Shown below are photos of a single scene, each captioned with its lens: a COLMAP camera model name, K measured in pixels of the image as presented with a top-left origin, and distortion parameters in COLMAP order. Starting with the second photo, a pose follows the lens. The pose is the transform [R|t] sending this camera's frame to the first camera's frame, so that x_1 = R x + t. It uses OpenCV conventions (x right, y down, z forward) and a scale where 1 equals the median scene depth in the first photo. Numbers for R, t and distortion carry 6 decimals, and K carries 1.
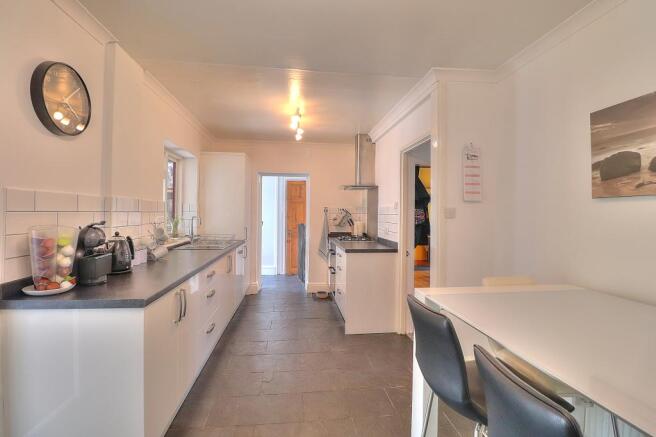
lens RADIAL K [[304.9, 0, 328.1], [0, 304.9, 215.9], [0, 0, 1]] dist [-0.000197, -0.000021]
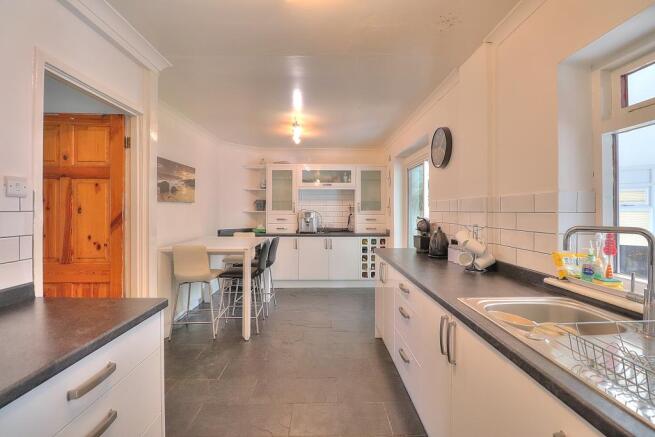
lens RADIAL K [[304.5, 0, 328.1], [0, 304.5, 213.8], [0, 0, 1]] dist [-0.000197, -0.000021]
pose [[-0.995003, -0.015718, 0.098604, -0.396355], [-0.014740, 0.999835, 0.010639, -0.013753], [-0.098754, 0.009132, -0.995070, 2.810847]]
